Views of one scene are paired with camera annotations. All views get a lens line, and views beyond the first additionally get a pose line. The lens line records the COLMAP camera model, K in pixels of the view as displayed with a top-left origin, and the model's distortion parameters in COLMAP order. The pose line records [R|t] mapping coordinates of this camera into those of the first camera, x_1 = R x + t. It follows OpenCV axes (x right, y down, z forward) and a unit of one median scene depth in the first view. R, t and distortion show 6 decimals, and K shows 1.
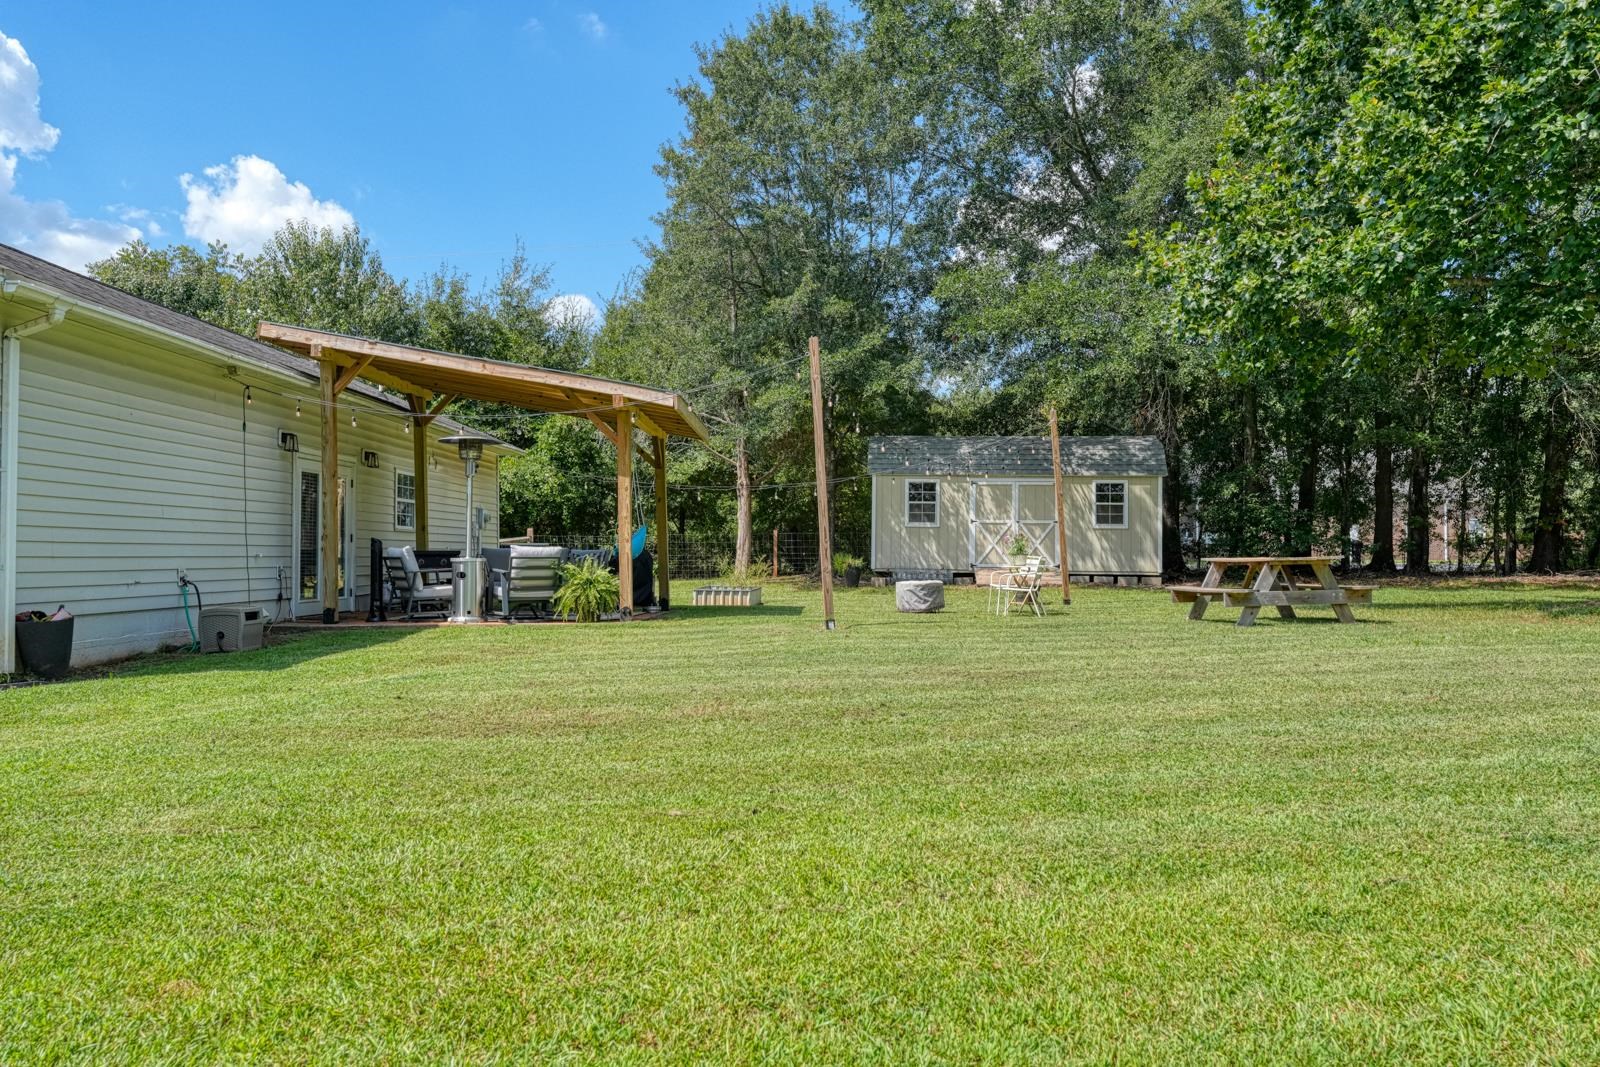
lens RADIAL K [[1223.3, 0, 788.1], [0, 1223.3, 520.0], [0, 0, 1]] dist [-0.012595, -0.001736]
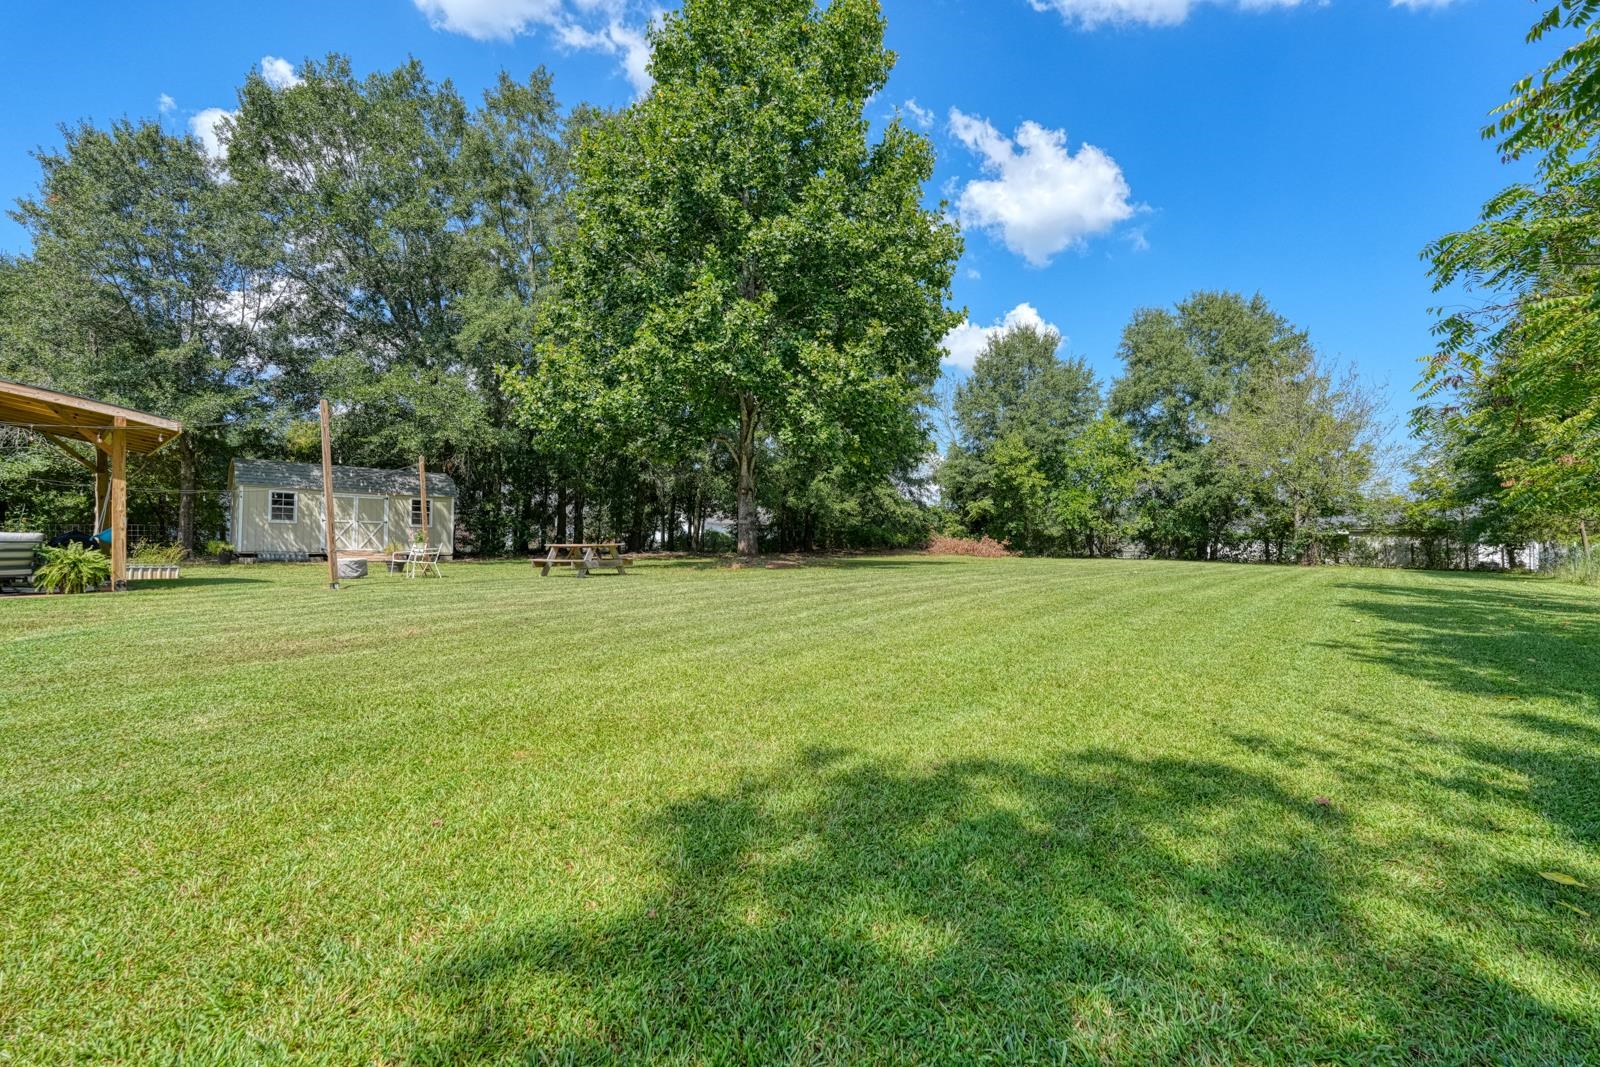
lens RADIAL K [[697.0, 0, 784.9], [0, 697.0, 524.7], [0, 0, 1]] dist [-0.002120, 0.000178]
pose [[0.671157, 0.024826, 0.740899, -0.108765], [-0.025733, 0.999617, -0.010184, 0.000600], [-0.740868, -0.012231, 0.671539, -0.011434]]
